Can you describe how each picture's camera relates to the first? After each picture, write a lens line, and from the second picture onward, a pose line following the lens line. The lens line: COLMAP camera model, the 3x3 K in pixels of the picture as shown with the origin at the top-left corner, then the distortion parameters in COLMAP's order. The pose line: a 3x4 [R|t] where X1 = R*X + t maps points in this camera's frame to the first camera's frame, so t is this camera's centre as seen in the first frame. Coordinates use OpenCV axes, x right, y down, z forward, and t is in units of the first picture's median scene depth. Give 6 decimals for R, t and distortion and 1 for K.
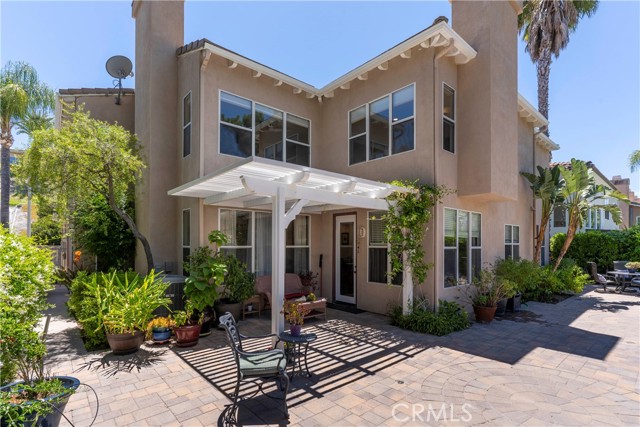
lens RADIAL K [[305.4, 0, 320.5], [0, 305.4, 231.1], [0, 0, 1]] dist [0.001649, -0.000010]
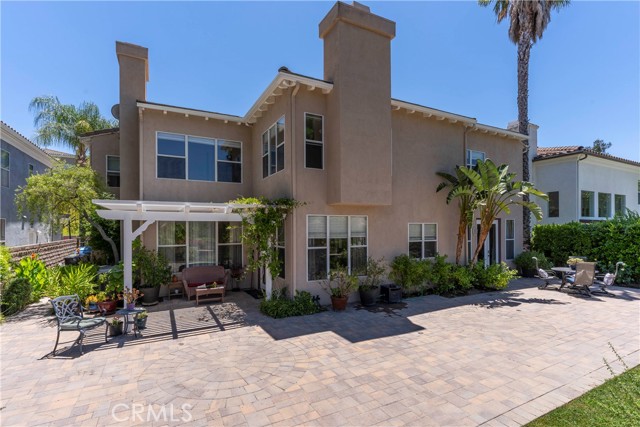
lens RADIAL K [[305.9, 0, 323.0], [0, 305.9, 214.0], [0, 0, 1]] dist [0.001884, 0.000058]
pose [[0.973267, -0.020040, -0.228800, 0.759693], [0.019142, 0.999798, -0.006146, -0.073654], [0.228877, 0.001602, 0.973454, -0.182129]]
